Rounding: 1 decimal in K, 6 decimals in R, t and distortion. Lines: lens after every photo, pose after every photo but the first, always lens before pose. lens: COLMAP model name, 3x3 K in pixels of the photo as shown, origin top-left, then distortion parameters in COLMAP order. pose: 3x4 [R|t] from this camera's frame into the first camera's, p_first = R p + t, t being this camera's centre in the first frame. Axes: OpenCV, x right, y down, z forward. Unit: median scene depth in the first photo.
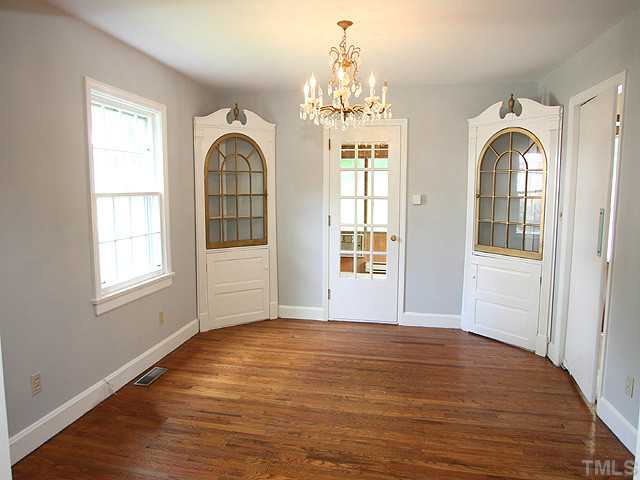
lens RADIAL K [[399.5, 0, 321.1], [0, 399.5, 235.1], [0, 0, 1]] dist [-0.044183, 0.000541]
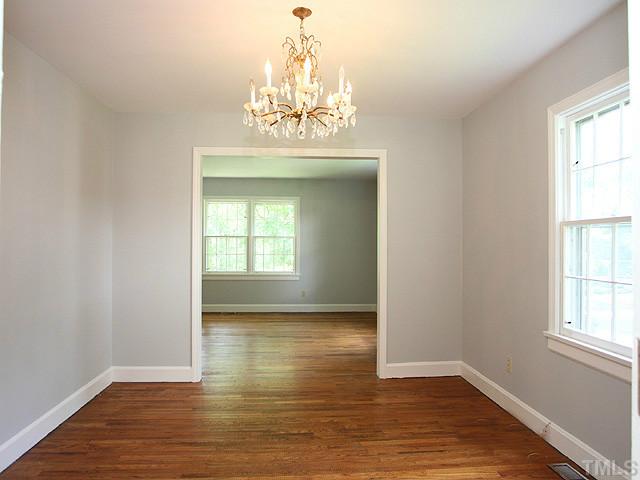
lens RADIAL K [[399.5, 0, 318.1], [0, 399.5, 242.7], [0, 0, 1]] dist [-0.044183, 0.000541]
pose [[-0.961514, -0.007183, -0.274663, 0.231622], [-0.036721, 0.994049, 0.102554, -0.128175], [0.272292, 0.108693, -0.956056, 1.671942]]
